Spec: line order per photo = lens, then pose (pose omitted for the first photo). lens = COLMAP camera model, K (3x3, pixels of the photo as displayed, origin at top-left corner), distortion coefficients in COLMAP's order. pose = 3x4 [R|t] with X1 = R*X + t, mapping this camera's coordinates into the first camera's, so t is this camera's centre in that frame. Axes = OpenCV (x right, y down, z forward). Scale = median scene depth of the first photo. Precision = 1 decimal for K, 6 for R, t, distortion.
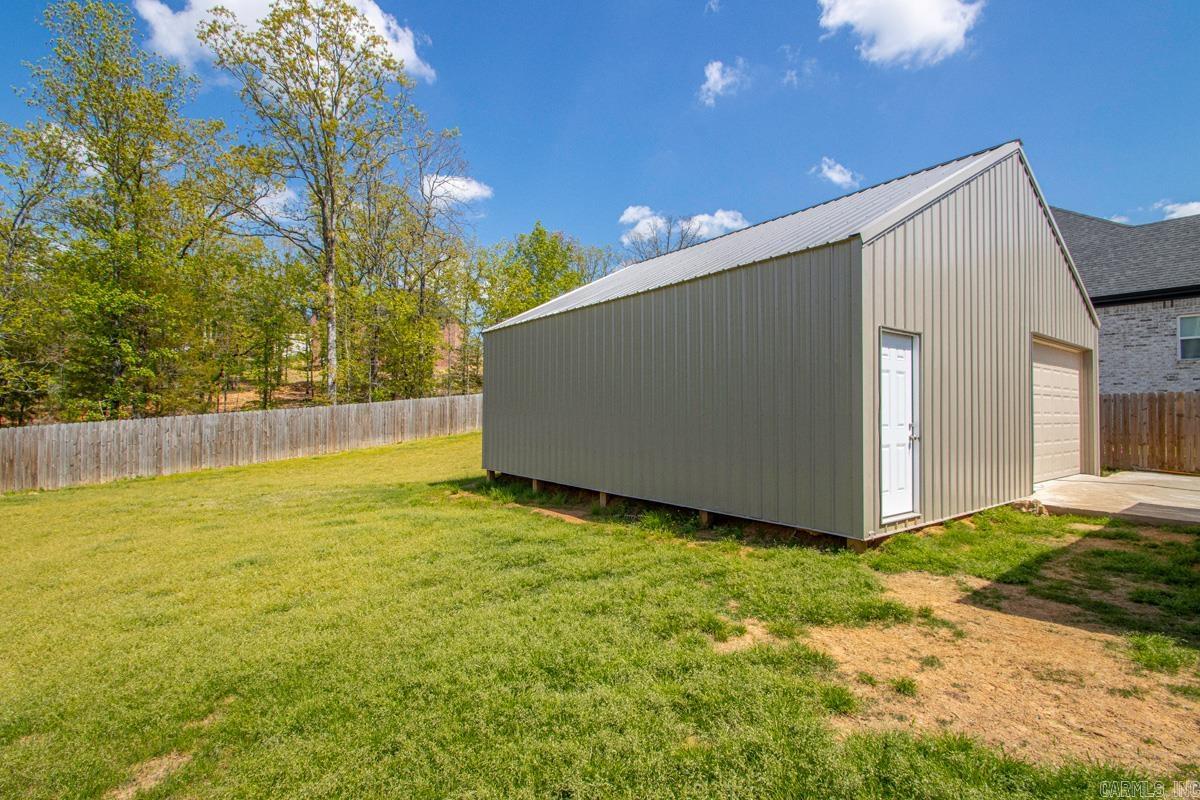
lens RADIAL K [[613.8, 0, 618.5], [0, 613.8, 402.4], [0, 0, 1]] dist [0.001300, -0.000741]
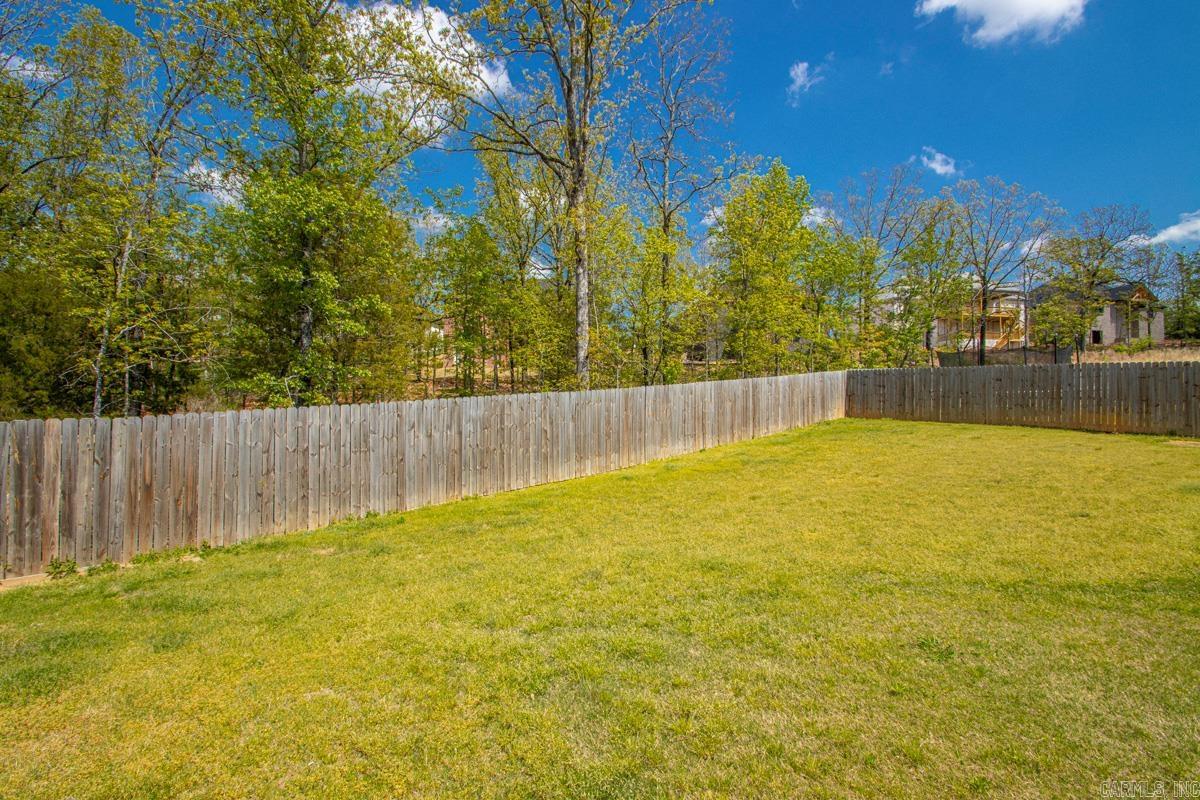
lens RADIAL K [[575.3, 0, 602.6], [0, 575.3, 405.8], [0, 0, 1]] dist [0.012939, -0.000419]
pose [[0.992190, -0.005592, -0.124610, -0.456422], [0.004258, 0.999931, -0.010968, 0.030773], [0.124663, 0.010352, 0.992145, 0.468048]]
